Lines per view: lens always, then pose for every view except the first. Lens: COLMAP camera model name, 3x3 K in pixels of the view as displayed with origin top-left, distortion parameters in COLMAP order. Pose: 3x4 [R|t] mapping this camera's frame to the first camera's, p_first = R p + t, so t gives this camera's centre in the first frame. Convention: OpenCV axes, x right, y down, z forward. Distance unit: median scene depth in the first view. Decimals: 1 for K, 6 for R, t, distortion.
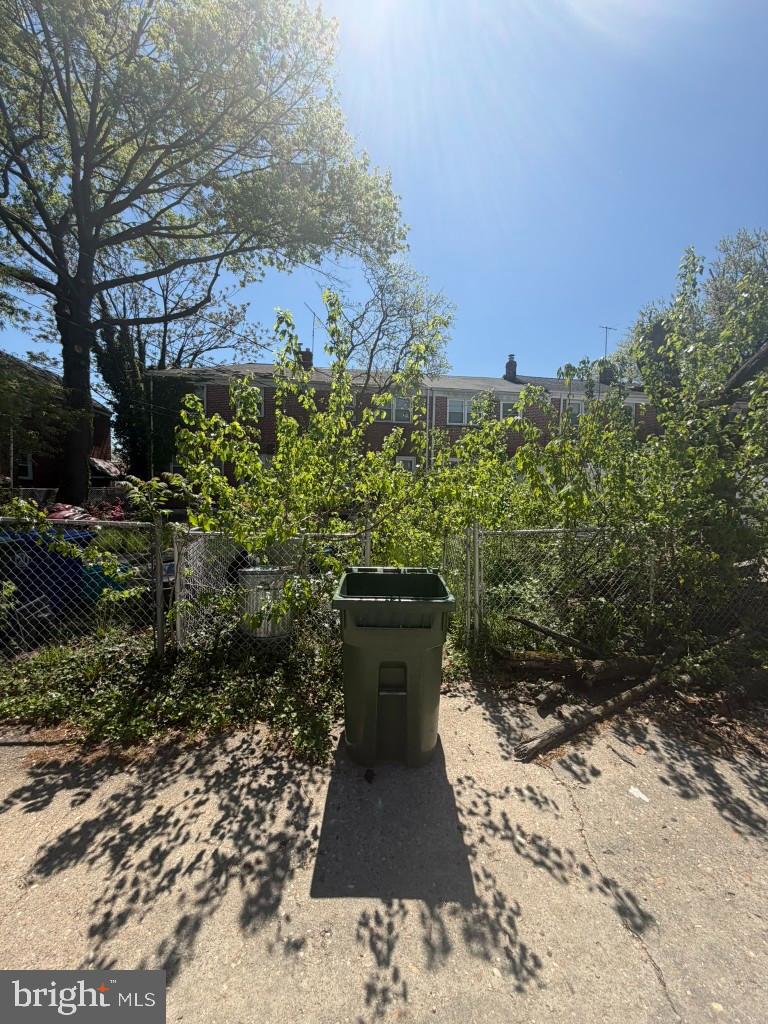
lens RADIAL K [[406.7, 0, 379.5], [0, 406.7, 511.0], [0, 0, 1]] dist [0.000459, 0.000399]
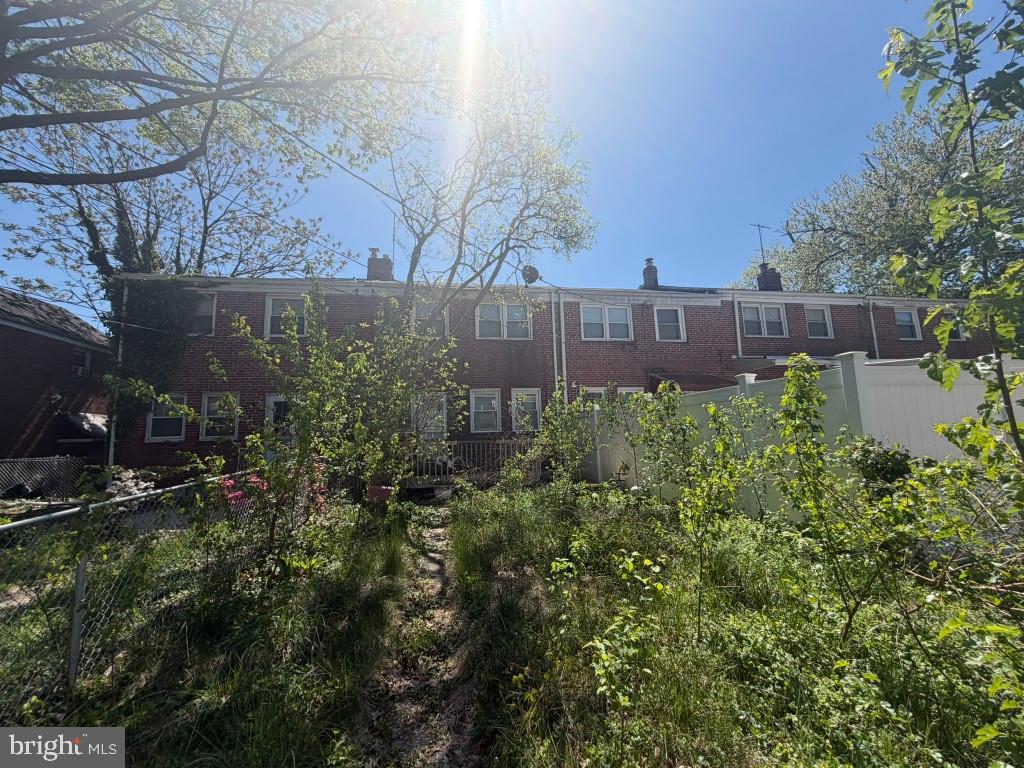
lens RADIAL K [[406.7, 0, 508.3], [0, 406.7, 385.0], [0, 0, 1]] dist [0.000459, 0.000399]
pose [[0.998009, -0.048509, 0.040300, 0.006306], [0.055059, 0.981814, -0.181686, -0.014209], [-0.030754, 0.183543, 0.982531, 0.288366]]
